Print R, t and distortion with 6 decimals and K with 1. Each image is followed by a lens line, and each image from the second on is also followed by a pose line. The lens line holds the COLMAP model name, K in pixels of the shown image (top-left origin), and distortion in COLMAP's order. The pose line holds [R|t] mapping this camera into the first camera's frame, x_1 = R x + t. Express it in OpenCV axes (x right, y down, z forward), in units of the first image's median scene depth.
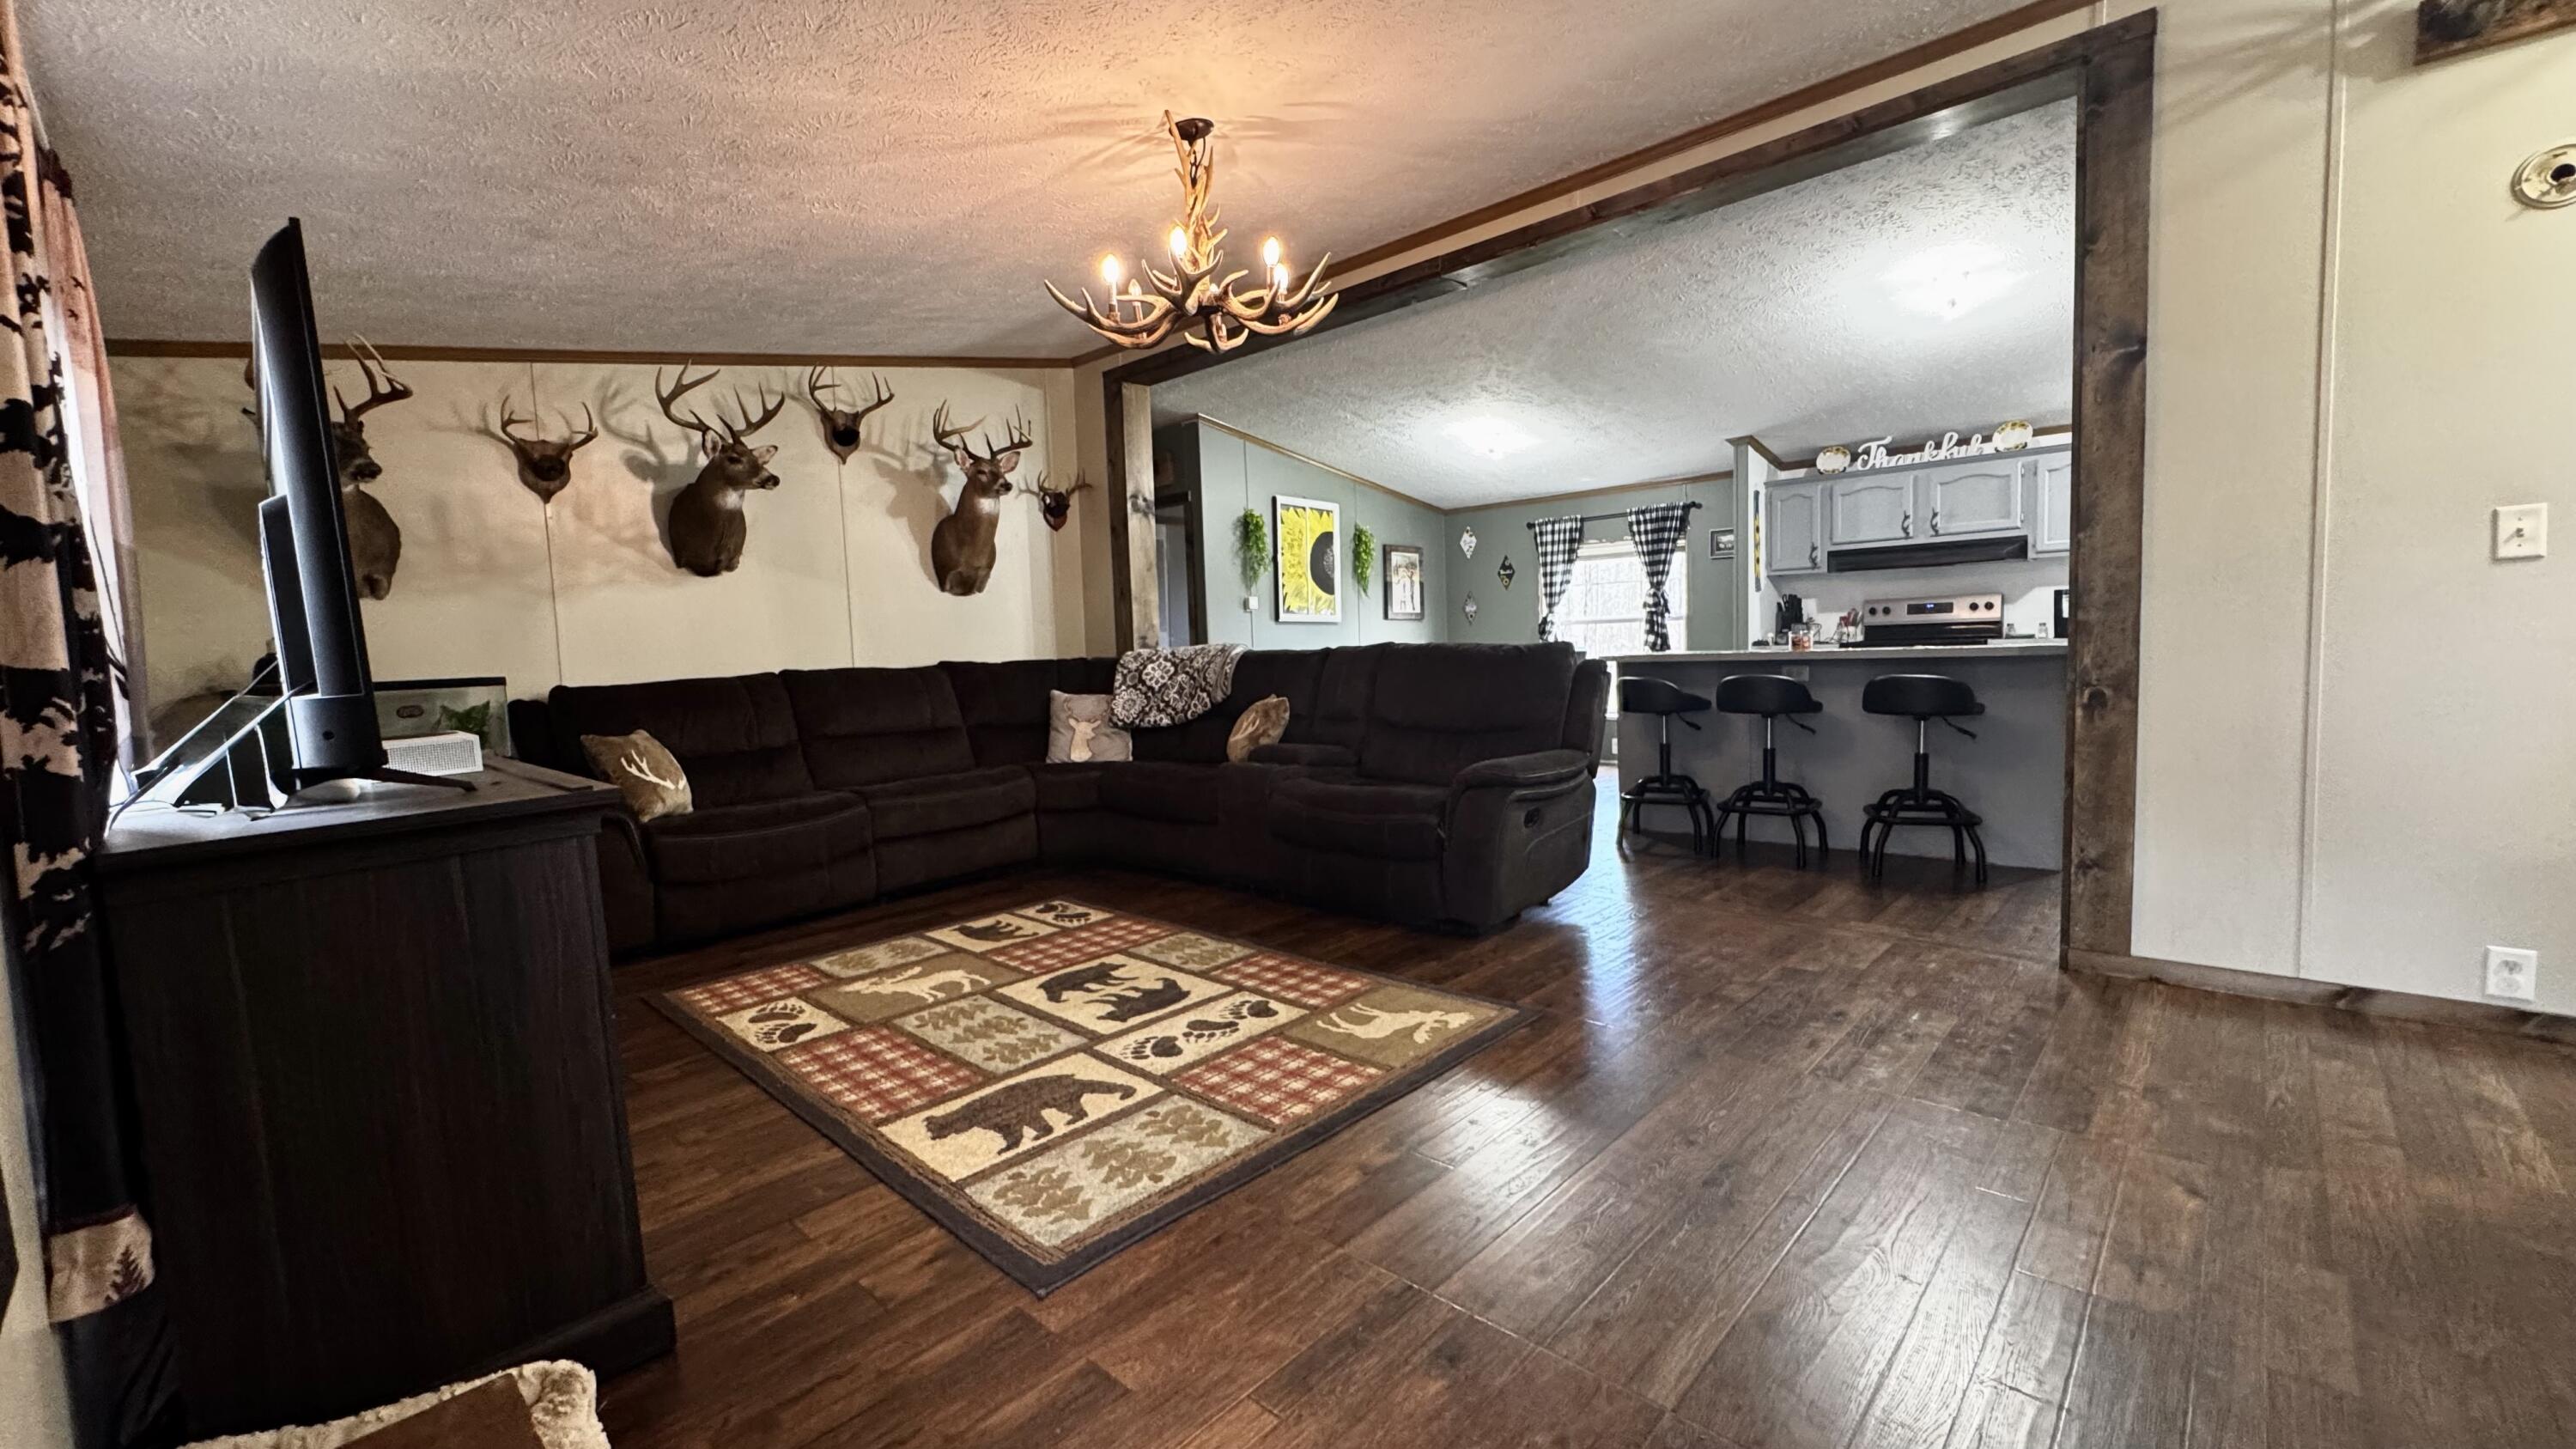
lens RADIAL K [[1031.8, 0, 1288.0], [0, 1031.8, 724.5], [0, 0, 1]] dist [-0.002615, -0.000062]
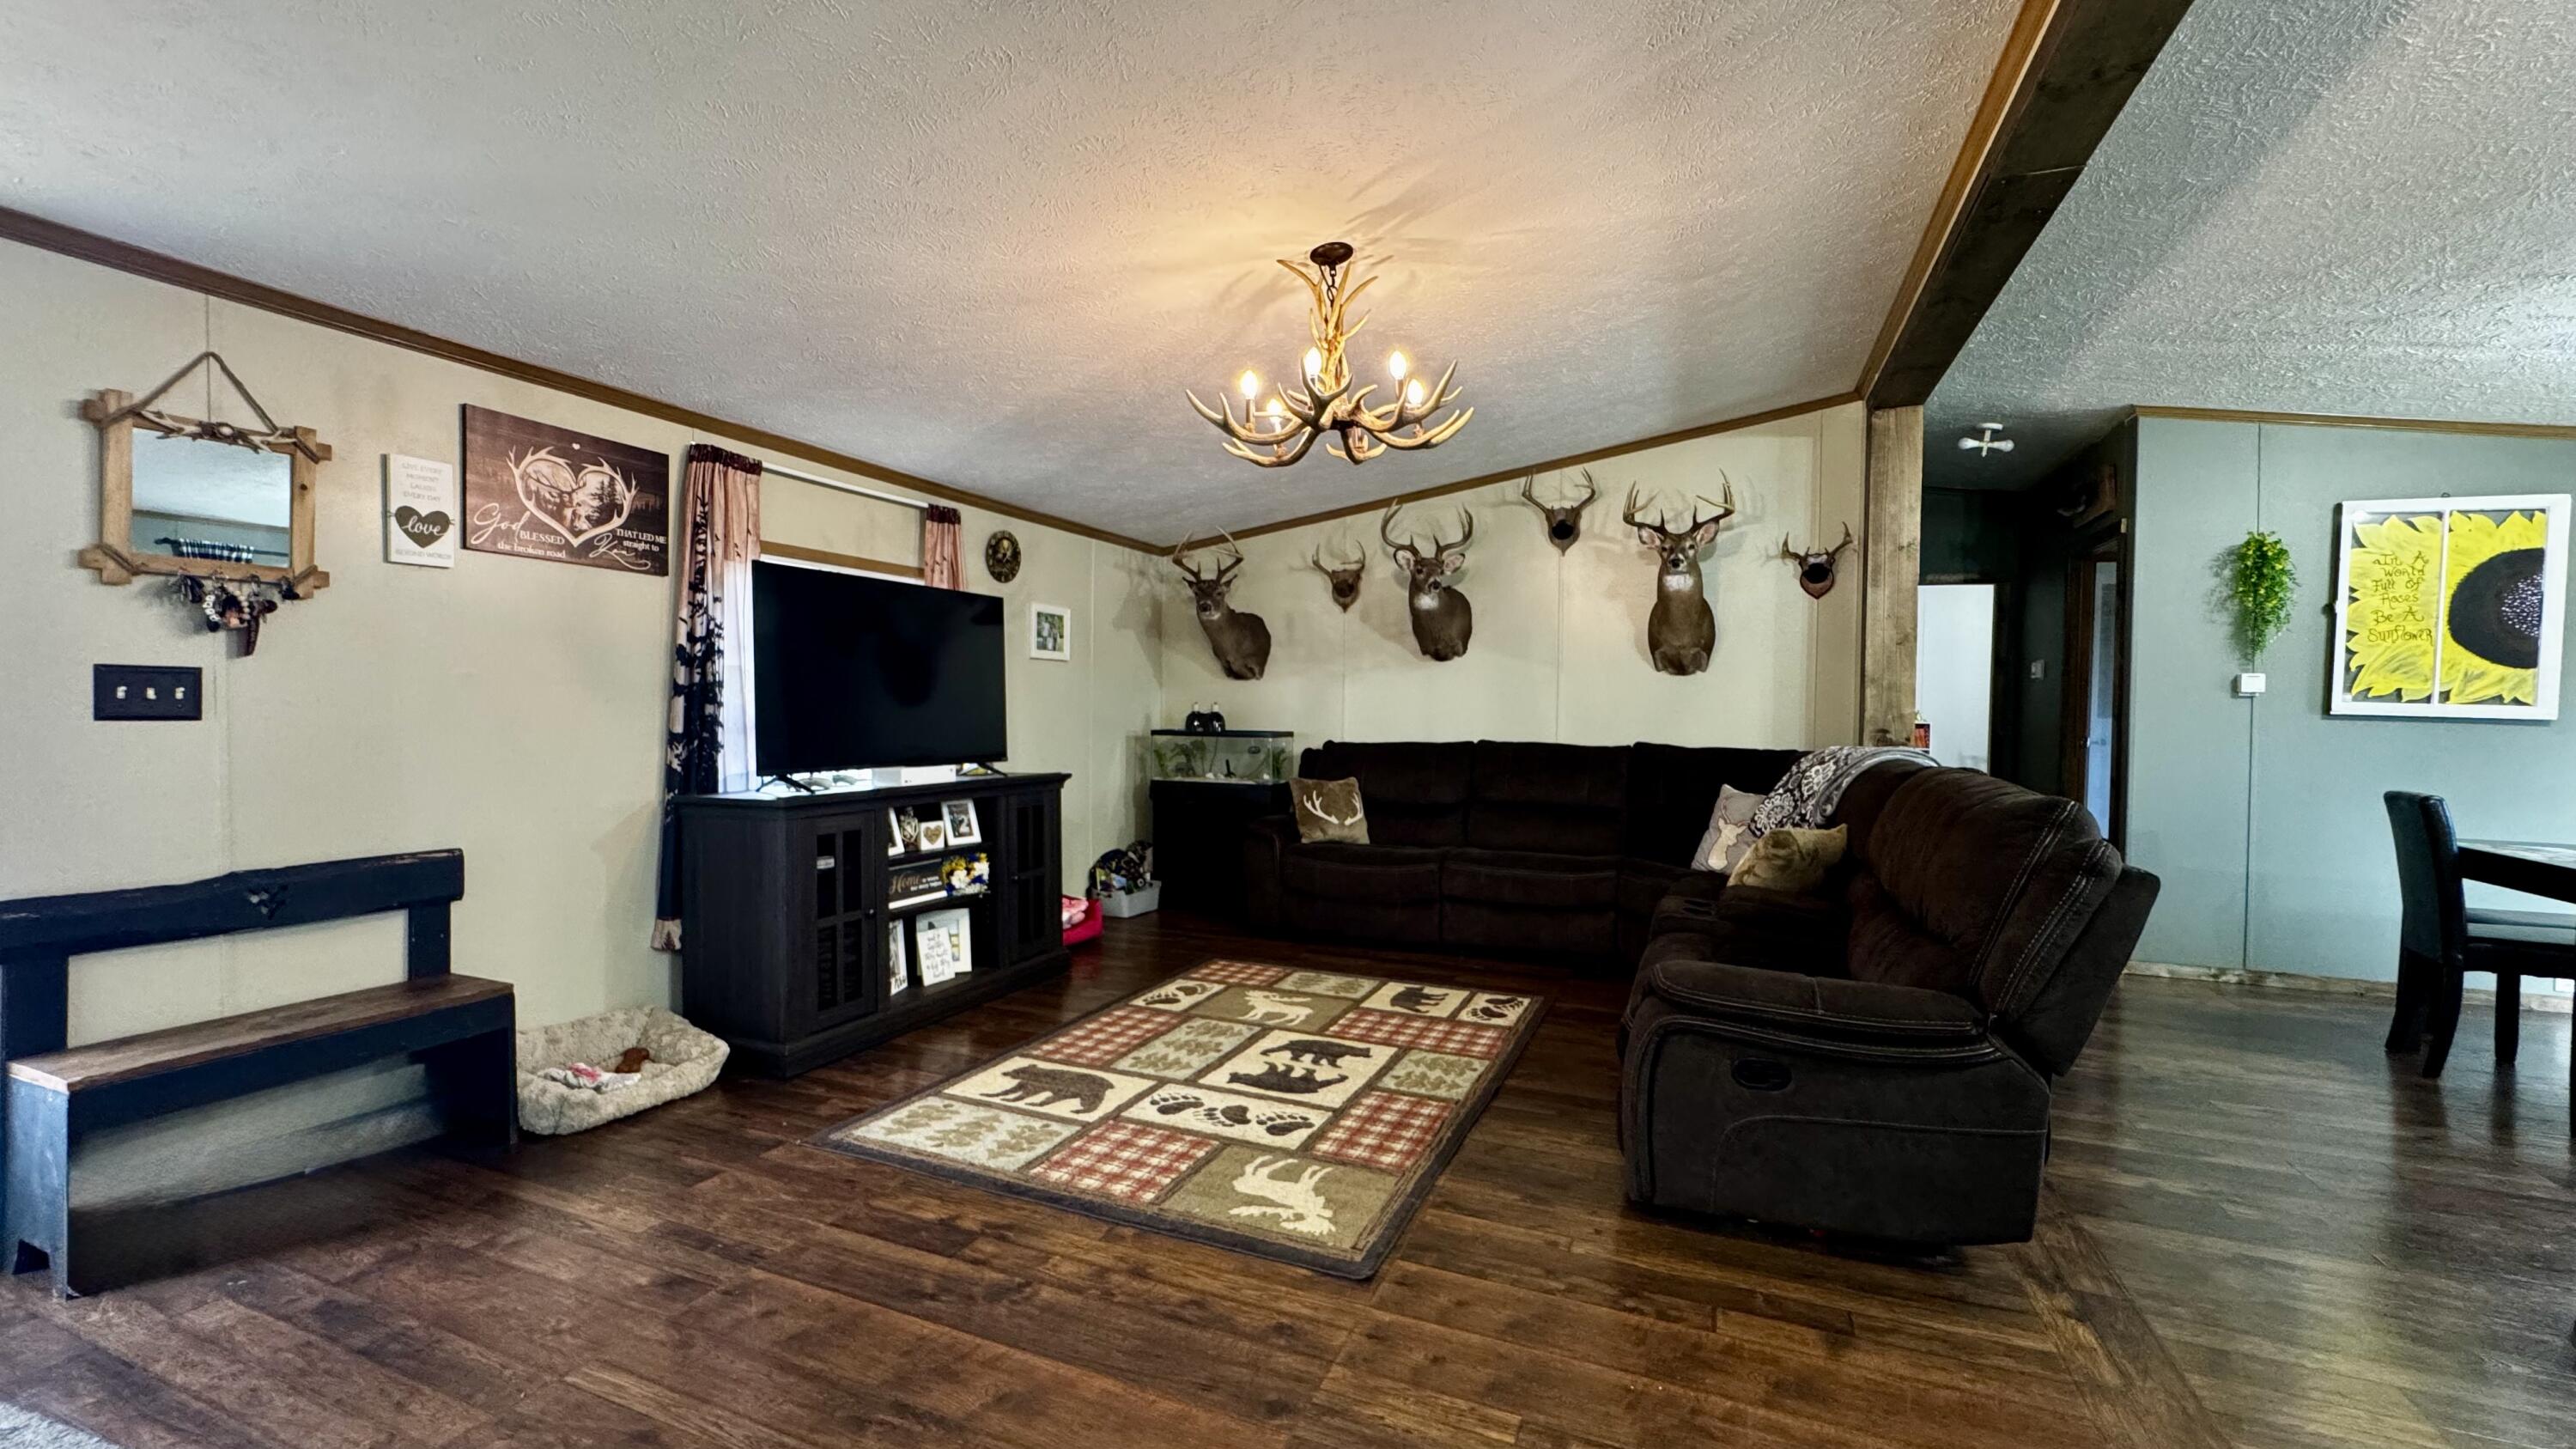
lens RADIAL K [[1031.8, 0, 1288.0], [0, 1031.8, 724.5], [0, 0, 1]] dist [-0.002615, -0.000062]
pose [[0.350860, 0.060252, -0.934487, 0.801121], [-0.101562, 0.994490, 0.025988, -0.119704], [0.930904, 0.085790, 0.355046, 0.574023]]
